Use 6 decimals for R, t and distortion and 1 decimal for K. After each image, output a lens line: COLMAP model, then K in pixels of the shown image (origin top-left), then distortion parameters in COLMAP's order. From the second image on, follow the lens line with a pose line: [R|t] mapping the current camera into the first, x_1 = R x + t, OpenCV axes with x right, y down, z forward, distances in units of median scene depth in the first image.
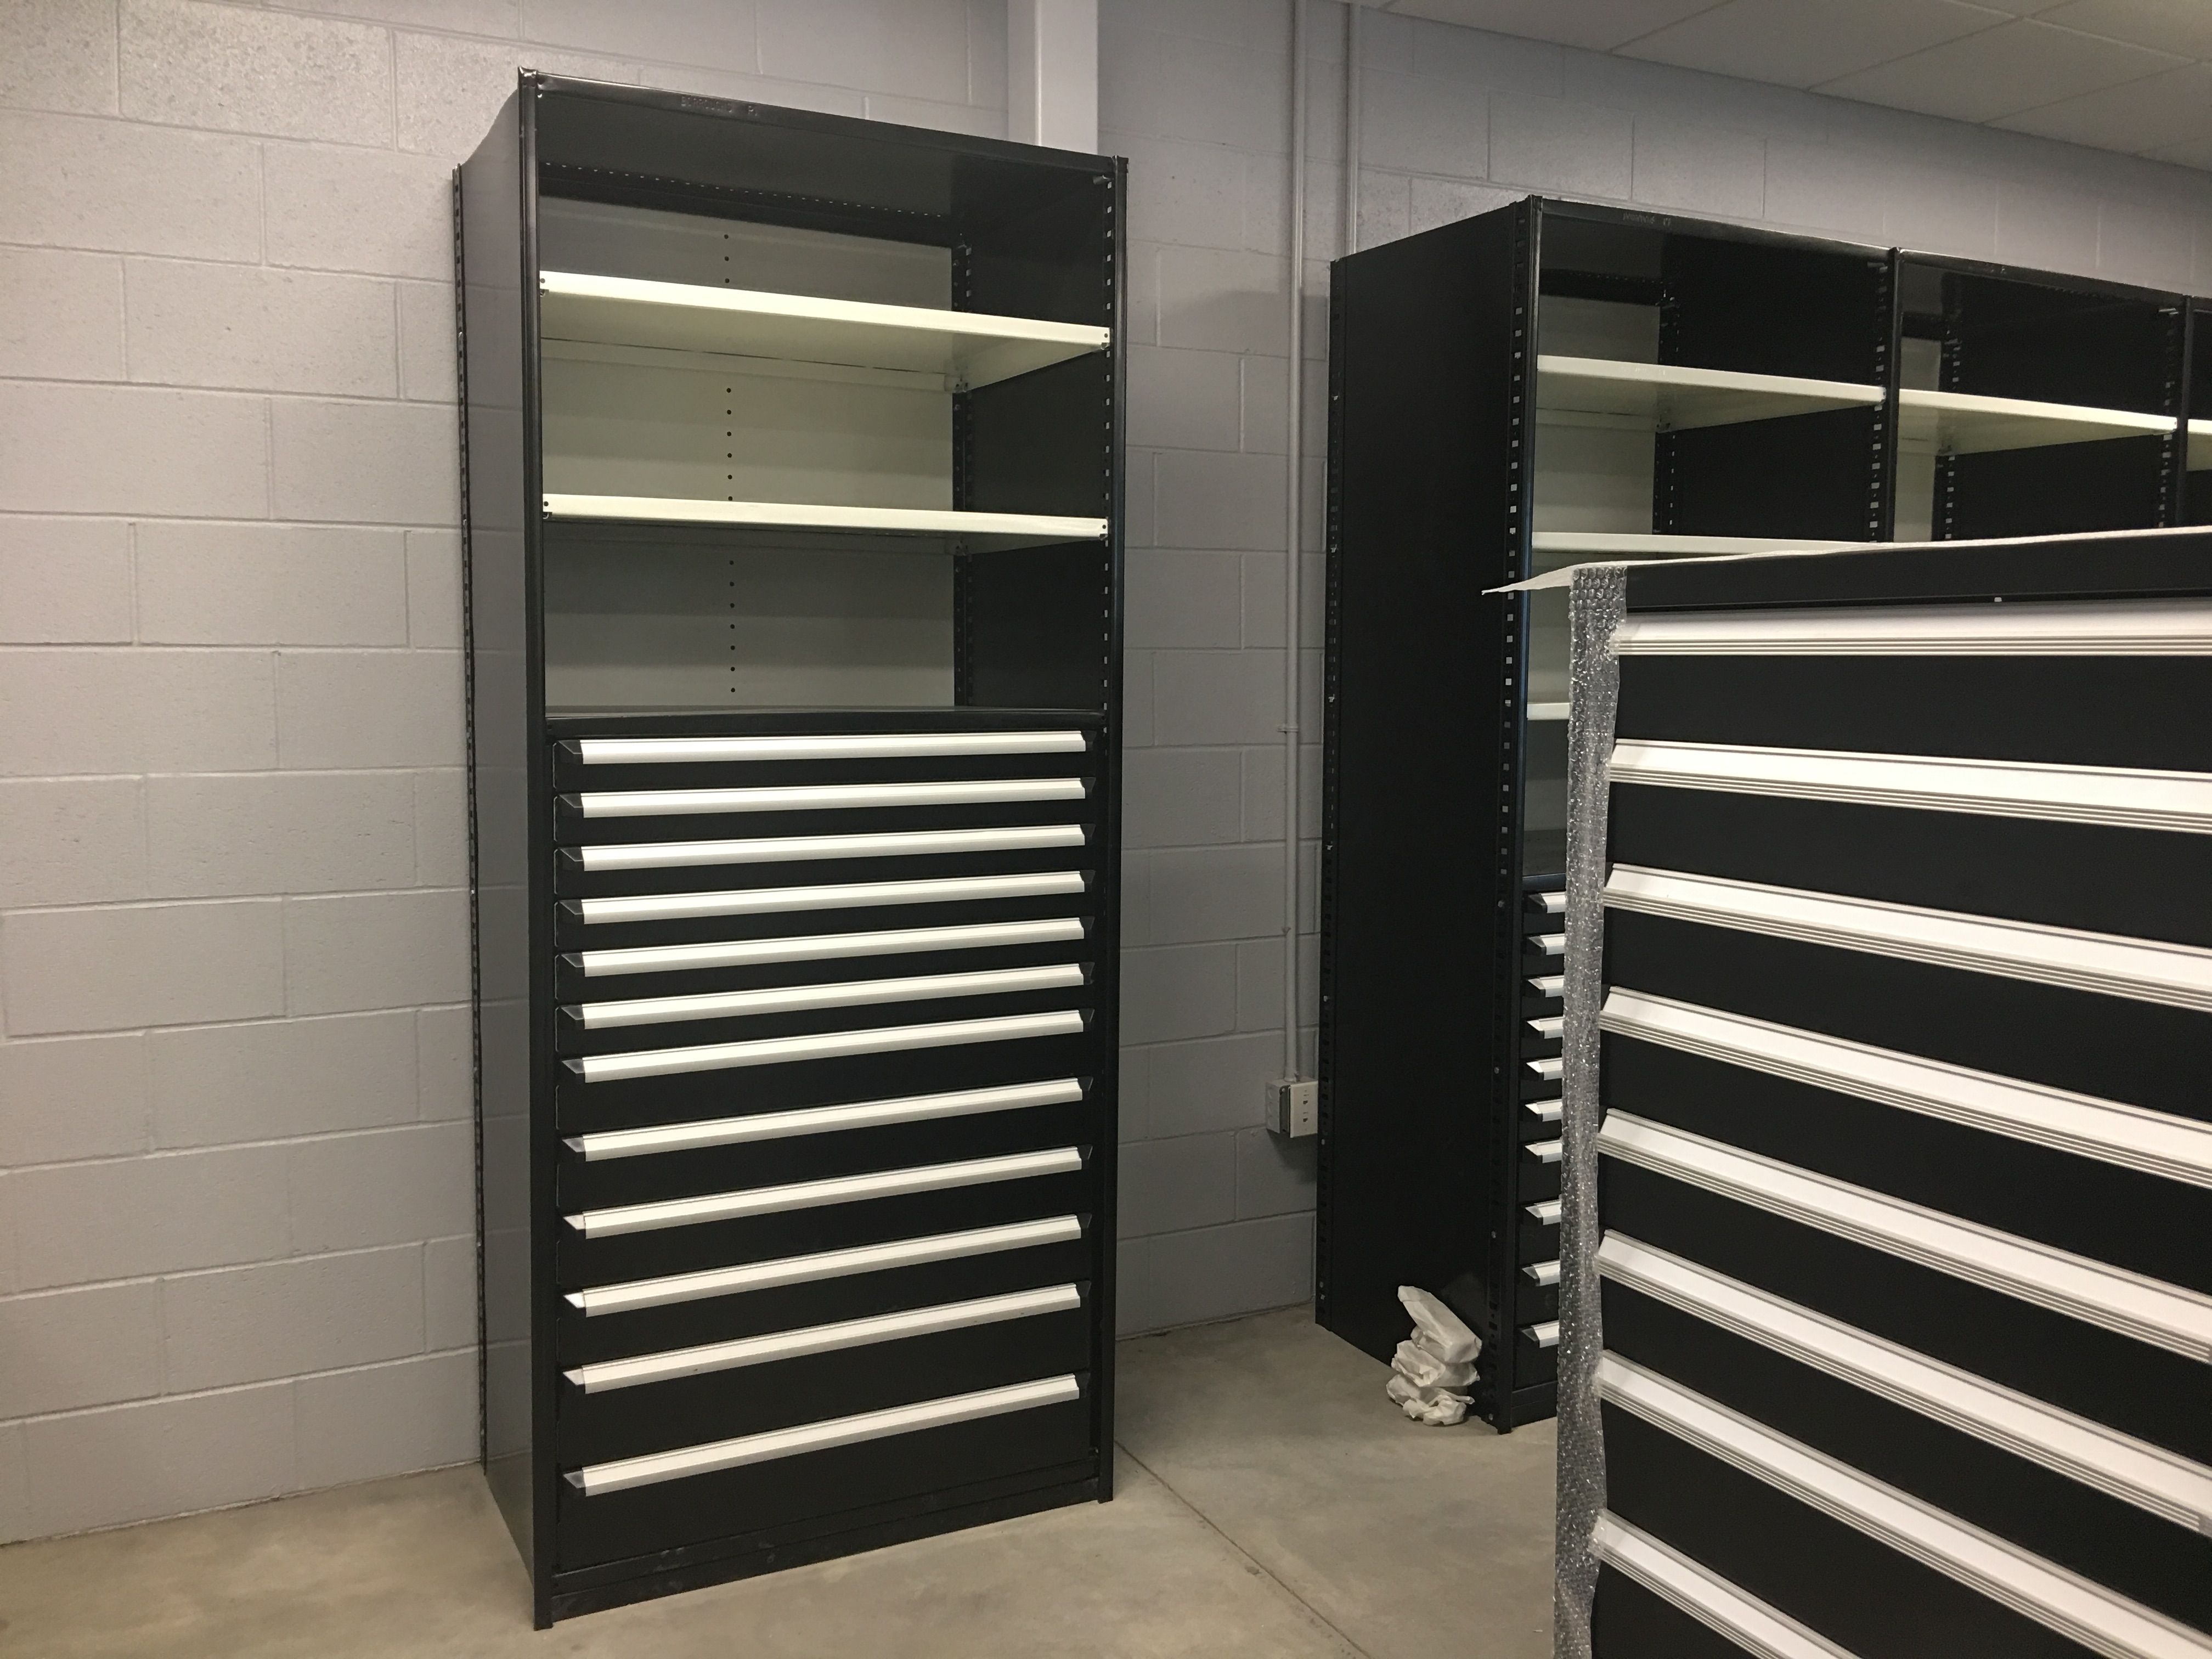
lens RADIAL K [[1873.2, 0, 1099.9], [0, 1873.2, 828.8], [0, 0, 1]] dist [0.082290, -0.134151]
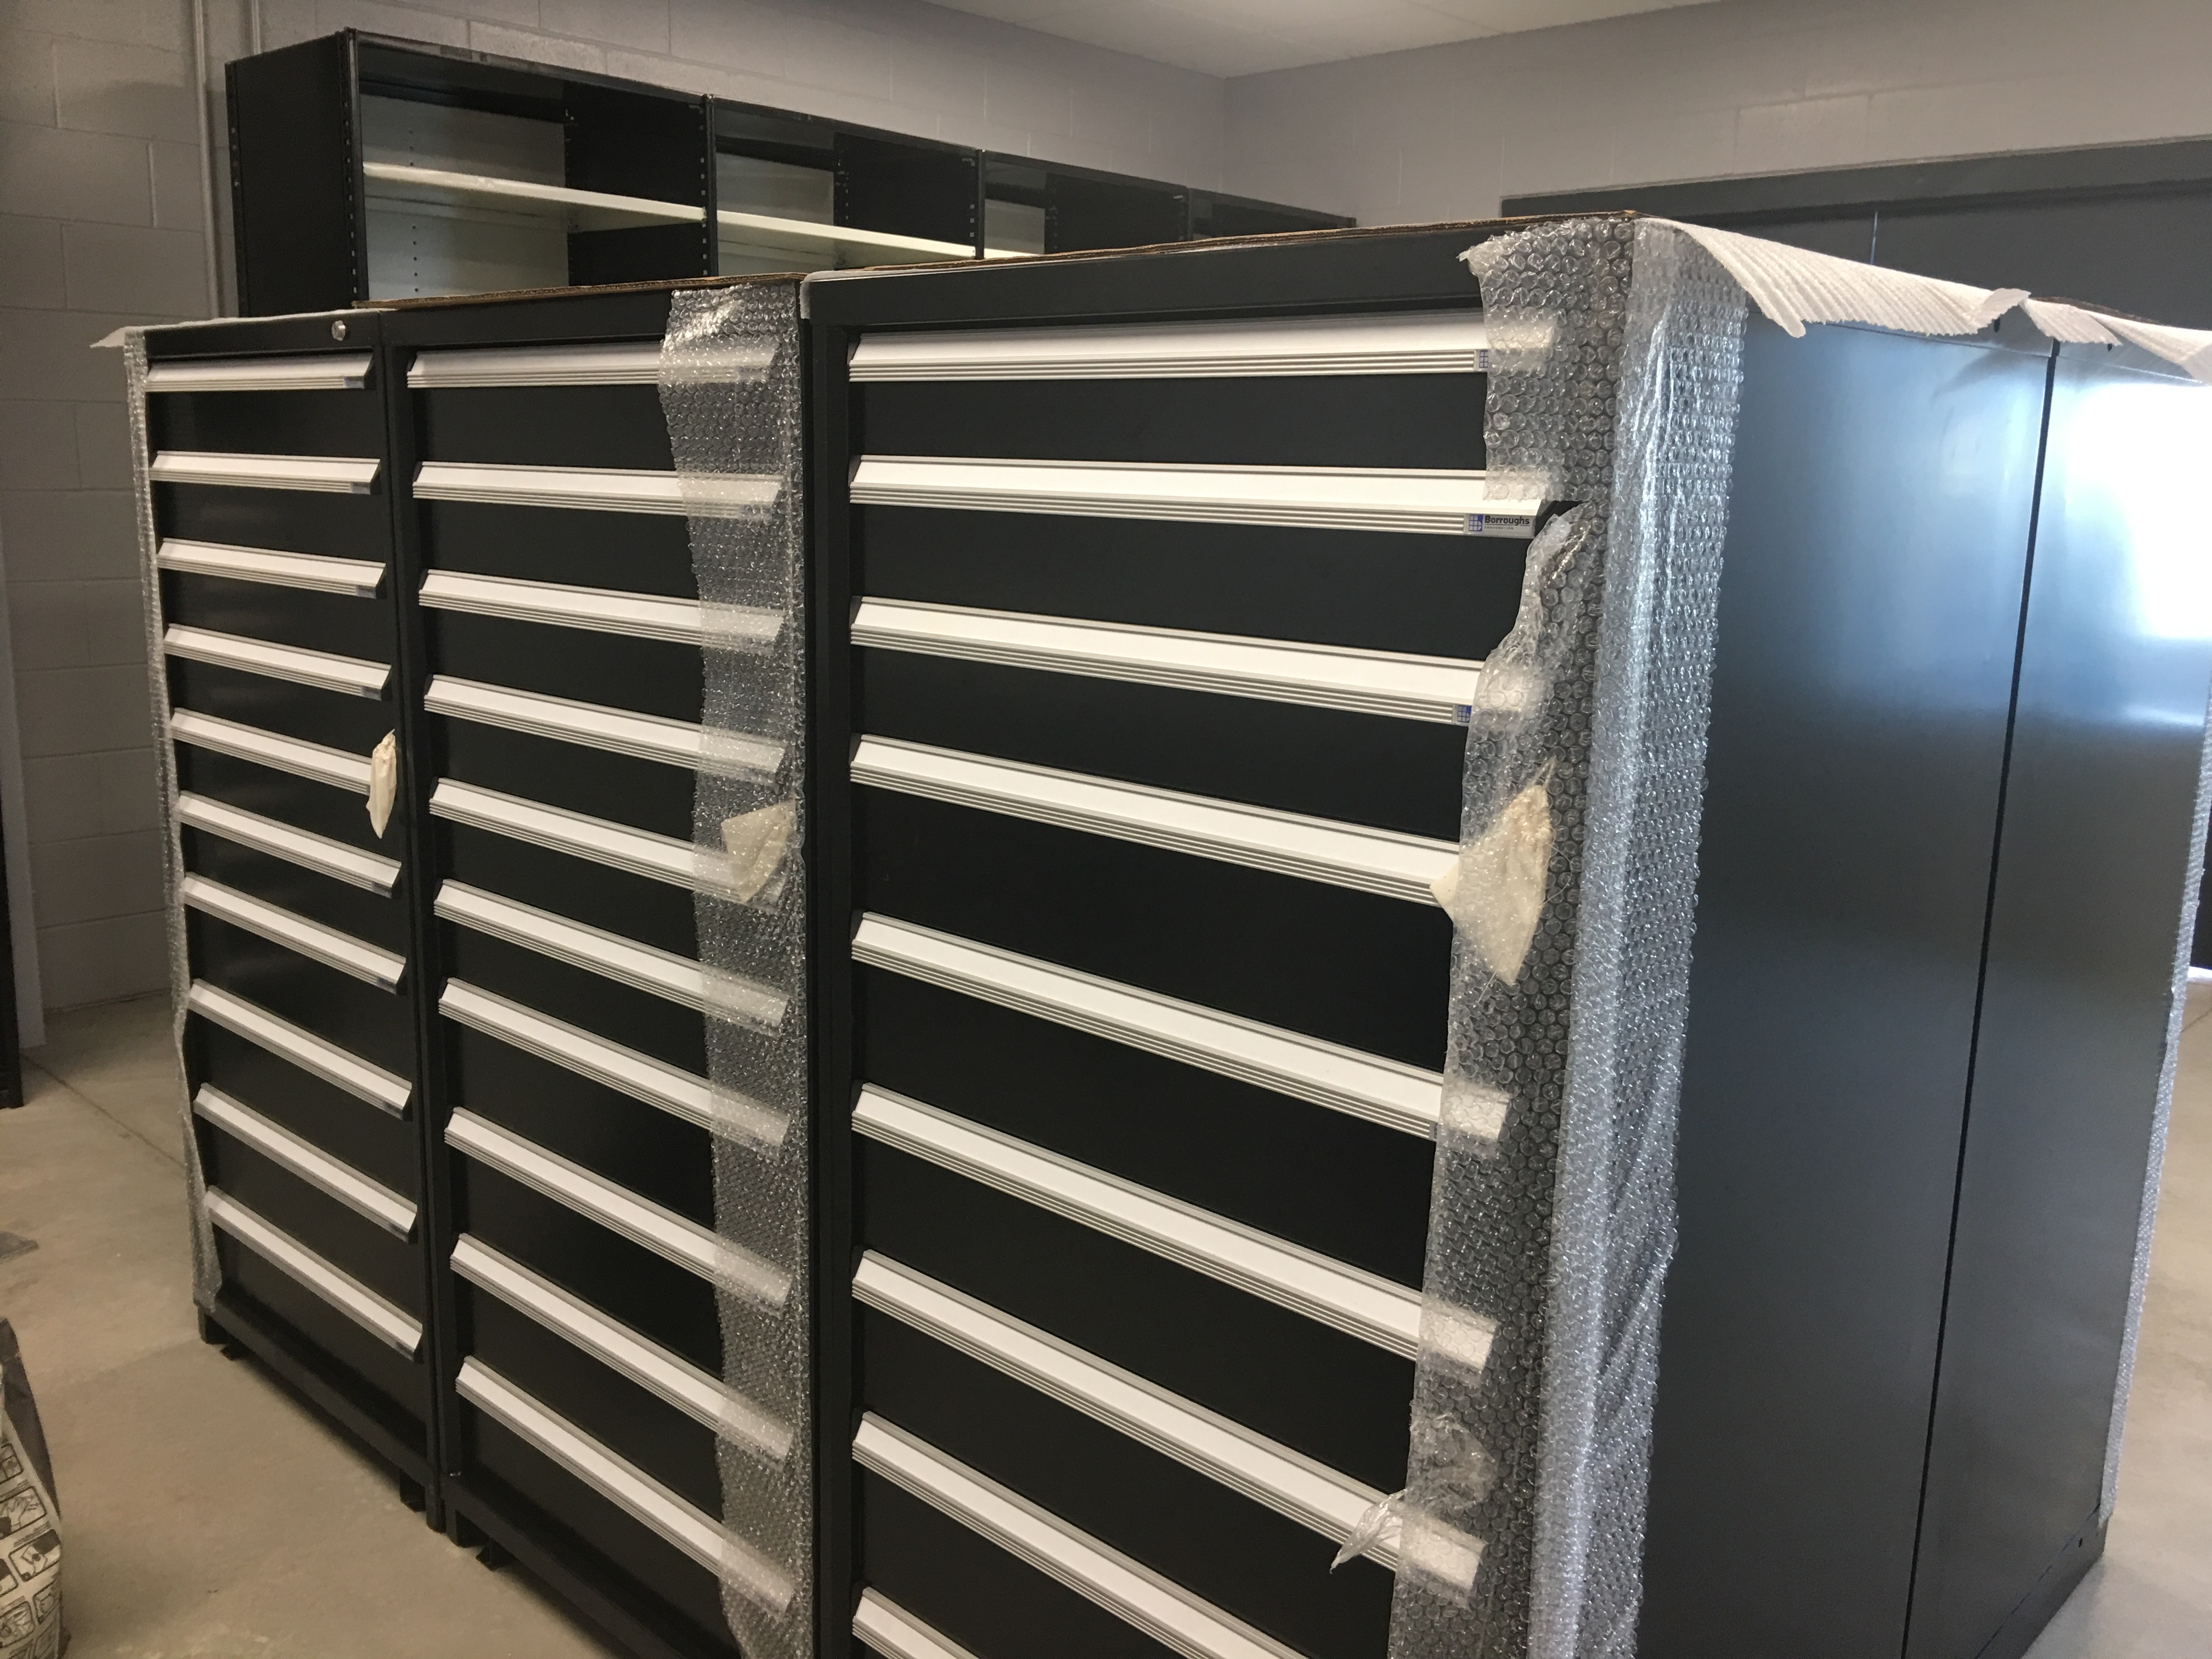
lens RADIAL K [[1824.8, 0, 1111.0], [0, 1824.8, 809.6], [0, 0, 1]] dist [0.078750, -0.141135]
pose [[0.932138, -0.053396, 0.358145, 0.230310], [0.015870, 0.994142, 0.106914, 0.045761], [-0.361755, -0.093975, 0.927525, -0.317837]]
